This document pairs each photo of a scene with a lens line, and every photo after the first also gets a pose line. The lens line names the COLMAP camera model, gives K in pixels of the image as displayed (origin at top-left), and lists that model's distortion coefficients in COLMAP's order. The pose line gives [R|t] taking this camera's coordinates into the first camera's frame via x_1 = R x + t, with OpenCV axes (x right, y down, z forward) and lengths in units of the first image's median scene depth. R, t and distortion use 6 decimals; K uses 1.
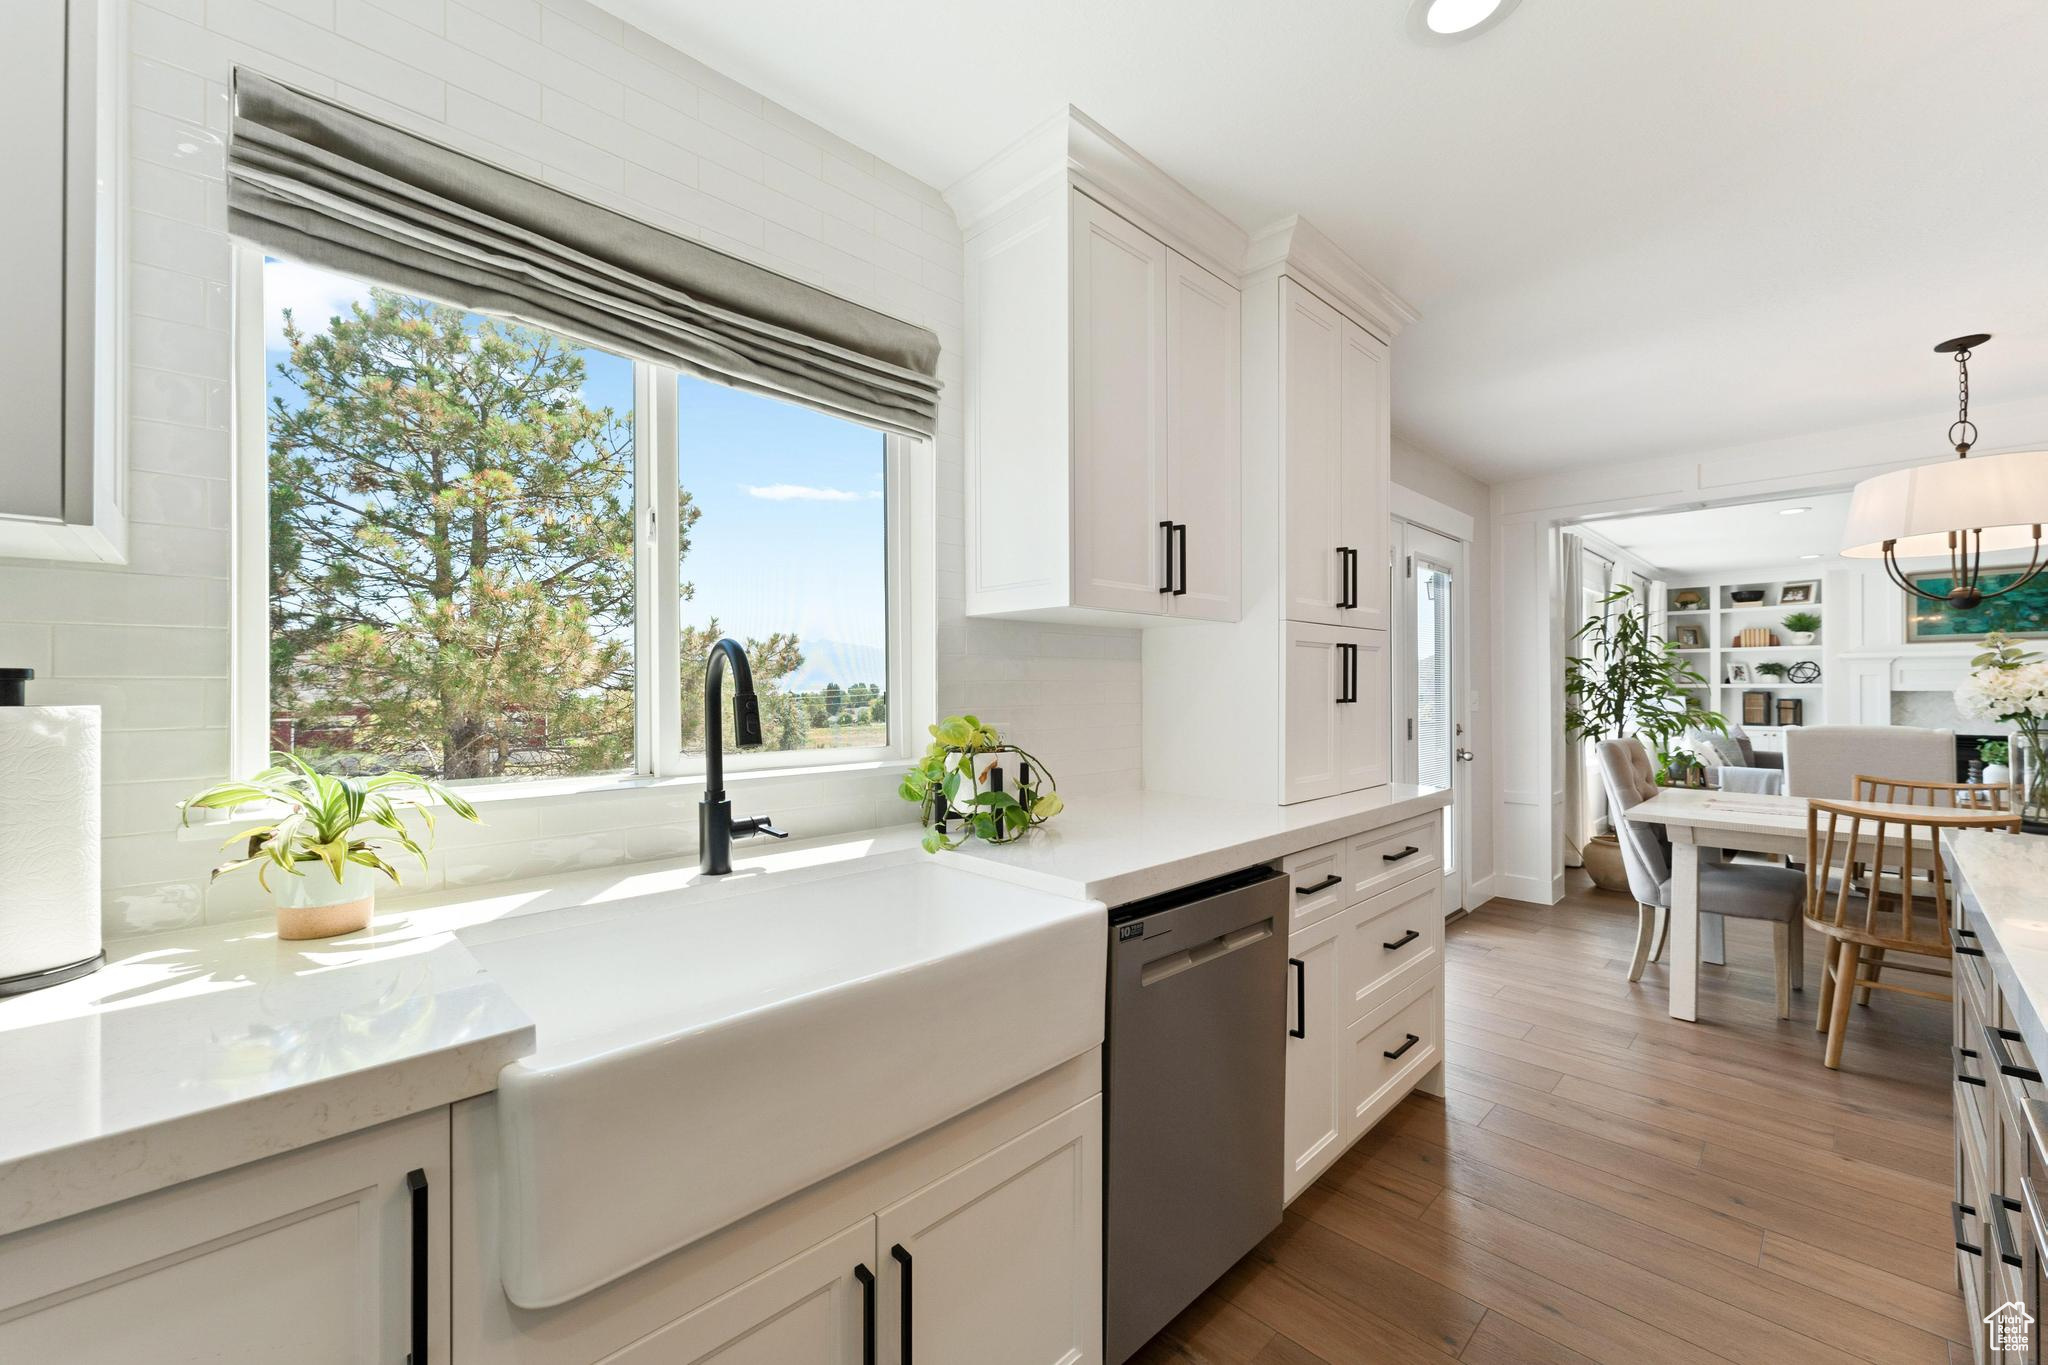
lens RADIAL K [[820.4, 0, 1004.0], [0, 820.4, 681.4], [0, 0, 1]] dist [-0.003686, 0.001550]
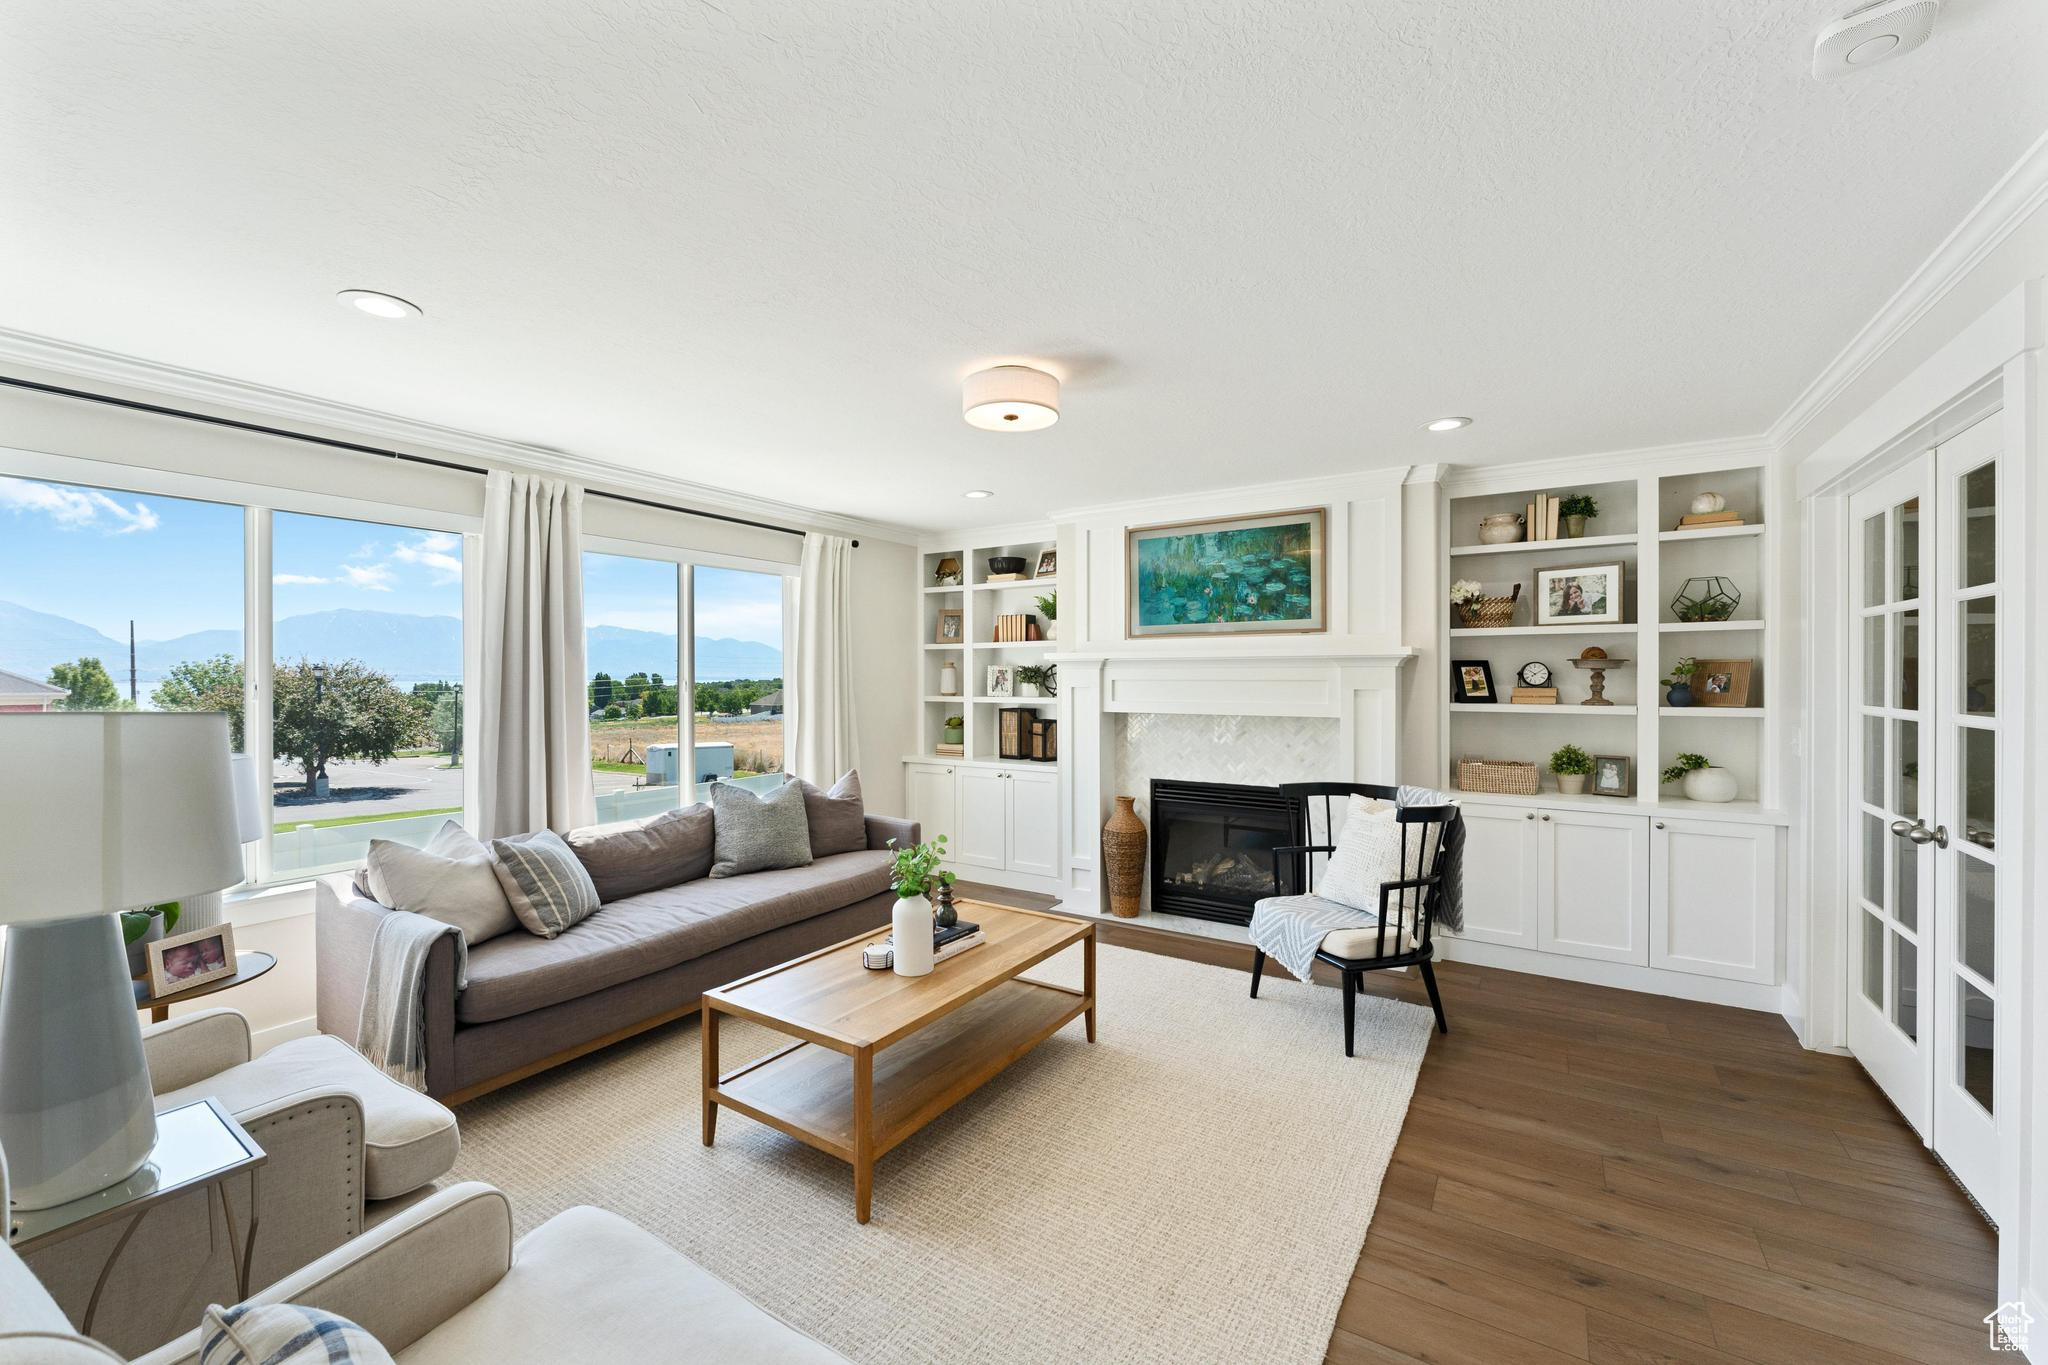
lens RADIAL K [[820.4, 0, 994.3], [0, 820.4, 679.4], [0, 0, 1]] dist [-0.003686, 0.001550]
pose [[0.973801, -0.000789, 0.227401, 0.759603], [-0.001344, 0.999957, 0.009222, -0.017464], [-0.227399, -0.009286, 0.973757, 0.350918]]
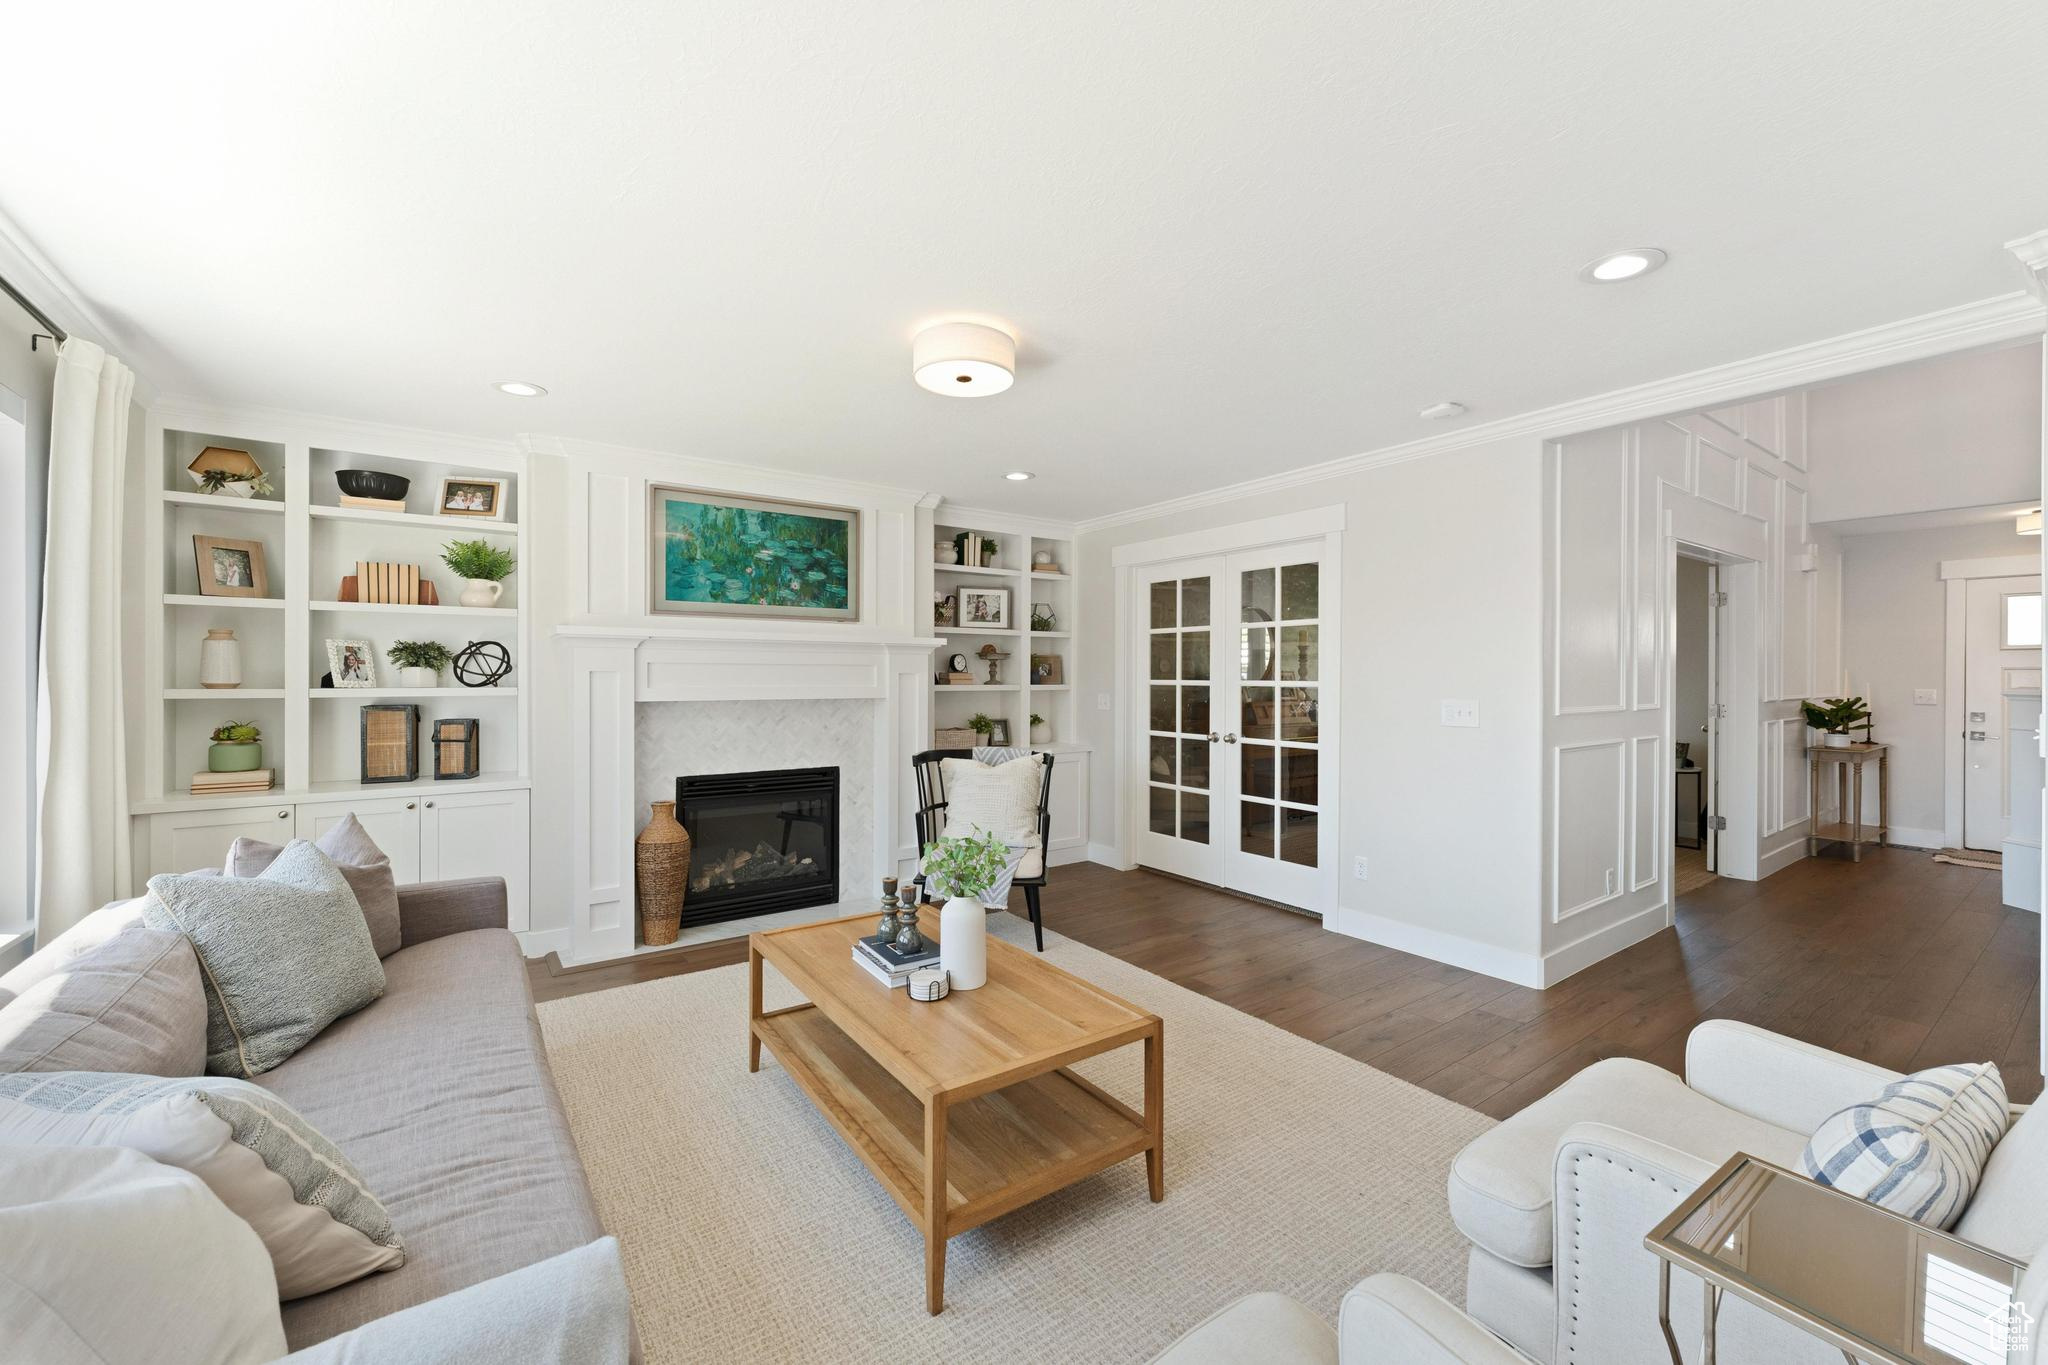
lens RADIAL K [[820.4, 0, 1022.7], [0, 820.4, 680.7], [0, 0, 1]] dist [-0.003686, 0.001550]
pose [[0.138533, -0.001615, 0.990357, 0.533327], [-0.006844, 0.999973, 0.002588, -0.004339], [-0.990334, -0.007137, 0.138518, 0.606720]]
